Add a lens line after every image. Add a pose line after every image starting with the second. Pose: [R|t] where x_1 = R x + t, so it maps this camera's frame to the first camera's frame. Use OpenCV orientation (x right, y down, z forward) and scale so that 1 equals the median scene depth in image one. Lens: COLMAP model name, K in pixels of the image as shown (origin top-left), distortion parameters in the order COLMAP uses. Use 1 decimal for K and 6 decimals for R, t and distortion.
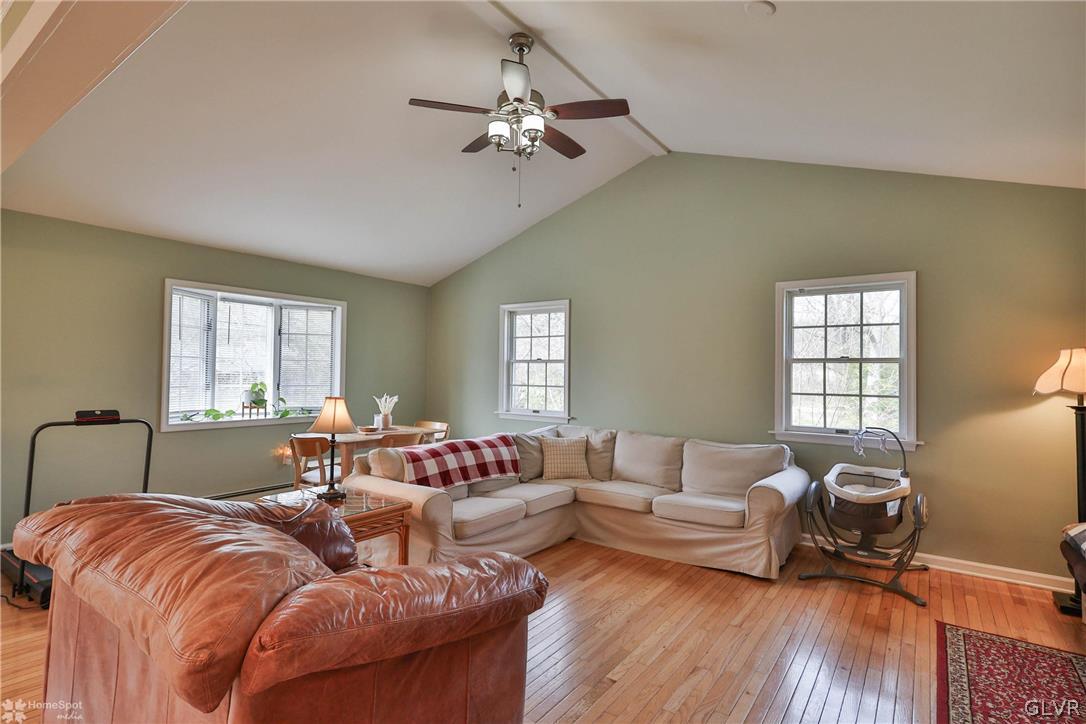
lens RADIAL K [[534.7, 0, 539.9], [0, 534.7, 363.4], [0, 0, 1]] dist [-0.002655, 0.002116]
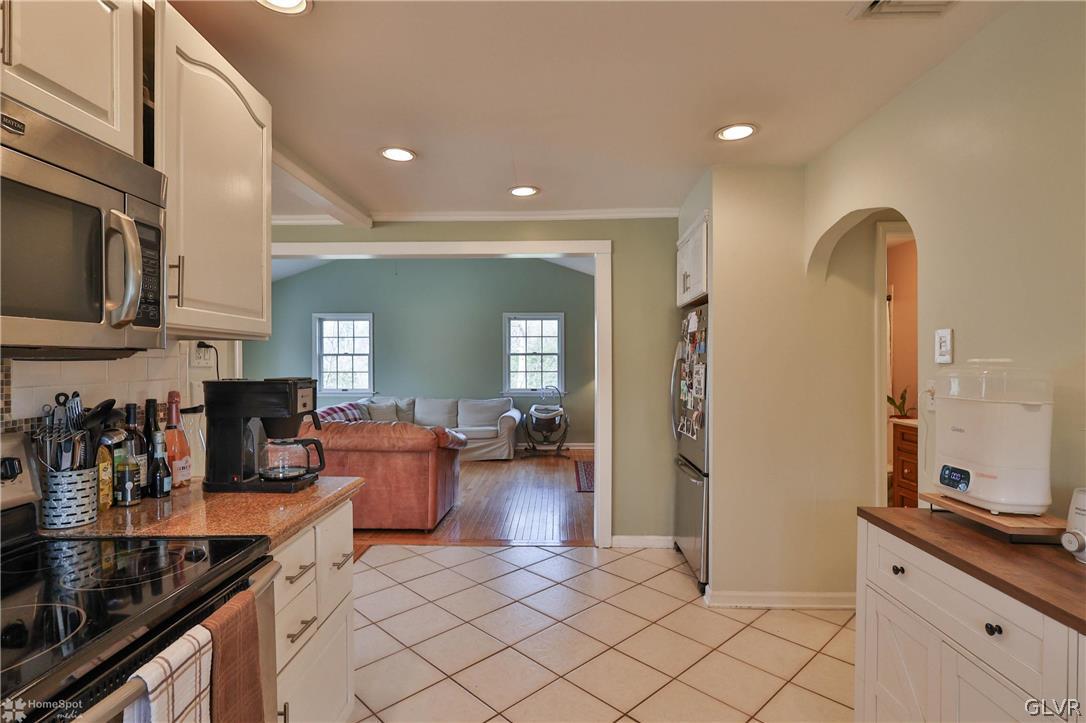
lens RADIAL K [[534.7, 0, 539.9], [0, 534.7, 363.0], [0, 0, 1]] dist [-0.002655, 0.002116]
pose [[0.828114, -0.017345, 0.560292, -0.532479], [0.003110, 0.999648, 0.026349, -0.025371], [-0.560552, -0.020077, 0.827876, -0.662158]]
